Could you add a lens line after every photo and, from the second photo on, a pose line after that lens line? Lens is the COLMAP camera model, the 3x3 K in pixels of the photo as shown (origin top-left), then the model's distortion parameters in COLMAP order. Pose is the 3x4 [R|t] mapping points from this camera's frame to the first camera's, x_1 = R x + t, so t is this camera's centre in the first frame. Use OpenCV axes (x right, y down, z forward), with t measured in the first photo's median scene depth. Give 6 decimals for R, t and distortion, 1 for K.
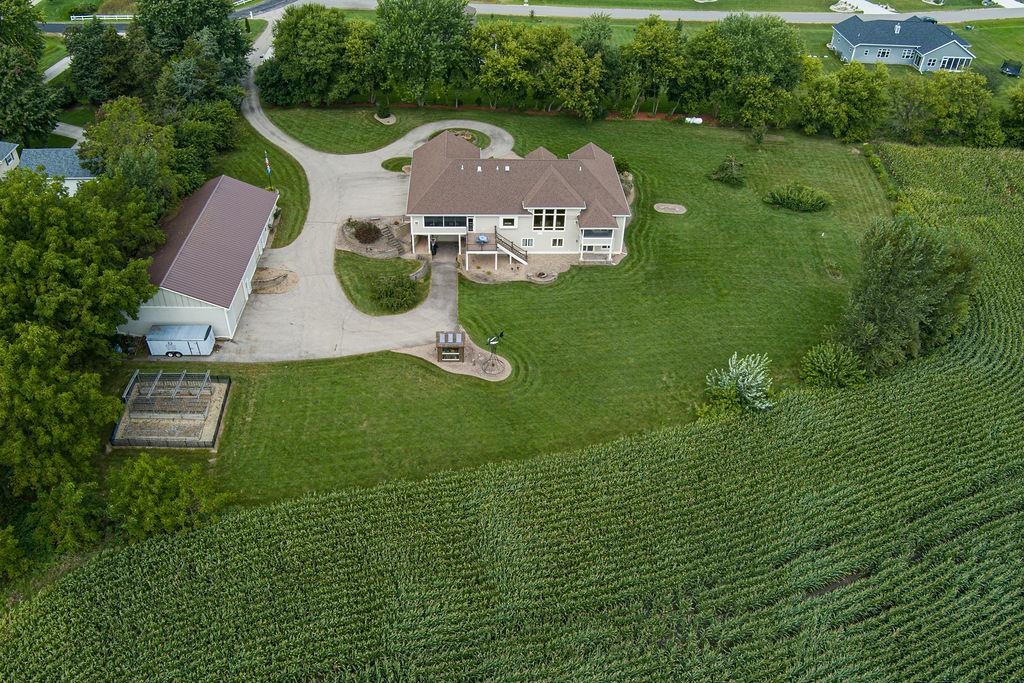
lens RADIAL K [[826.5, 0, 512.0], [0, 826.5, 341.5], [0, 0, 1]] dist [-0.068387, 0.005296]
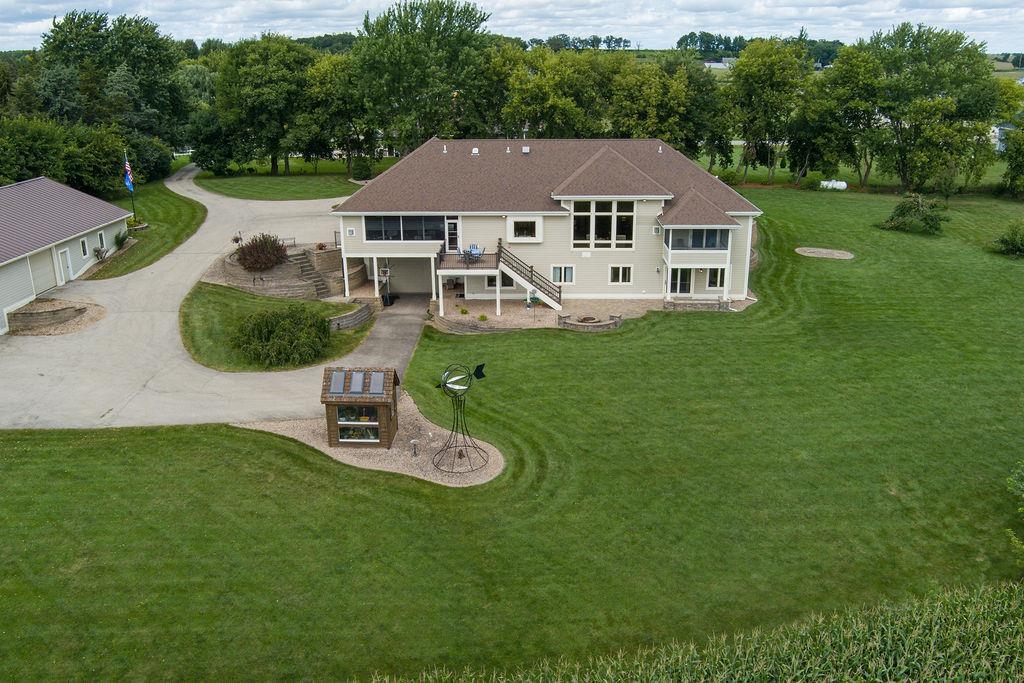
lens RADIAL K [[857.3, 0, 512.0], [0, 857.3, 341.5], [0, 0, 1]] dist [-0.069981, -0.000261]
pose [[0.995902, -0.007853, -0.090094, 0.036093], [-0.022245, 0.944342, -0.328211, 0.100104], [0.087657, 0.328871, 0.940298, 0.516203]]
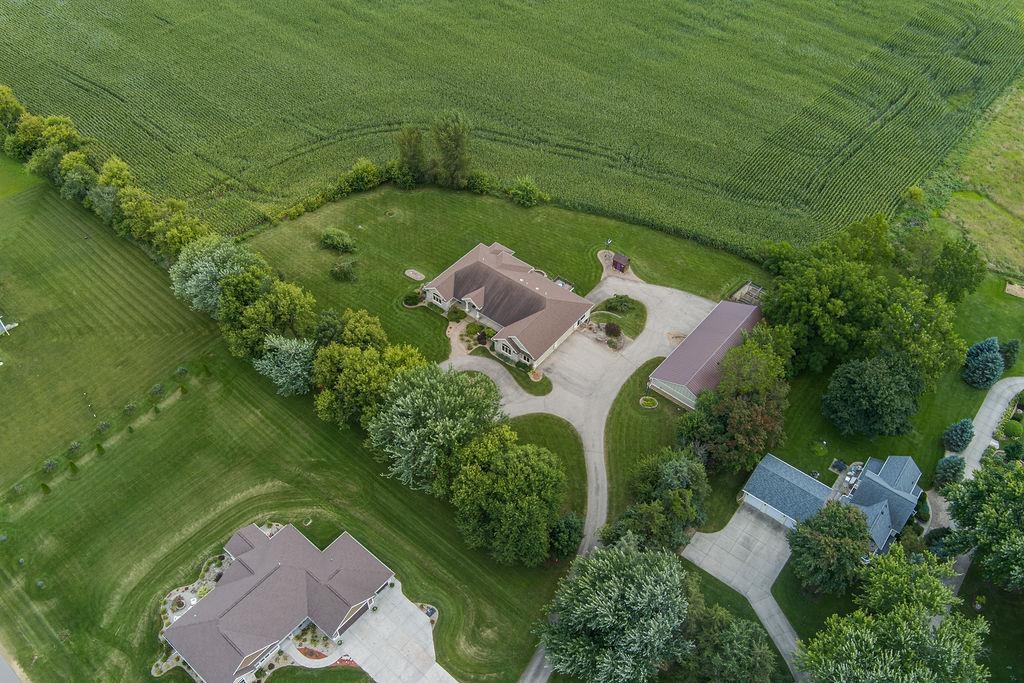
lens RADIAL K [[839.8, 0, 512.0], [0, 839.8, 341.5], [0, 0, 1]] dist [-0.069336, -0.003933]
pose [[-0.754392, -0.505395, 0.418889, -0.691680], [0.373395, 0.194449, 0.907064, -1.591802], [-0.539878, 0.840694, 0.042021, 1.061644]]
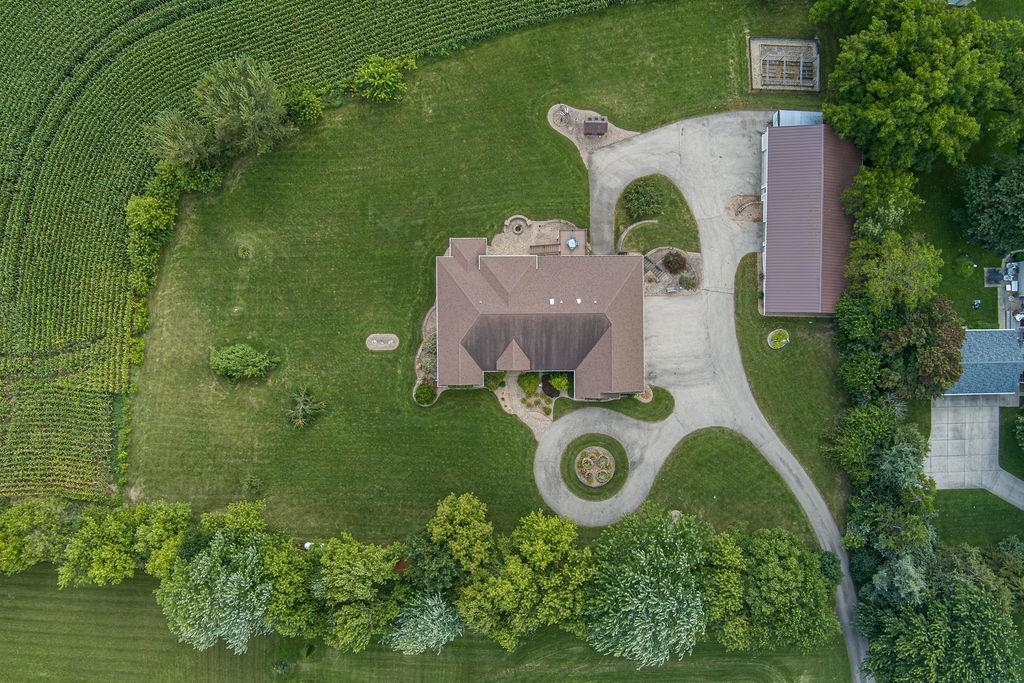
lens RADIAL K [[839.8, 0, 512.0], [0, 839.8, 341.5], [0, 0, 1]] dist [-0.069336, -0.003933]
pose [[-0.997964, -0.035423, -0.053042, 0.099922], [-0.018947, -0.629419, 0.776835, -1.075955], [-0.060904, 0.776258, 0.627467, 0.393336]]
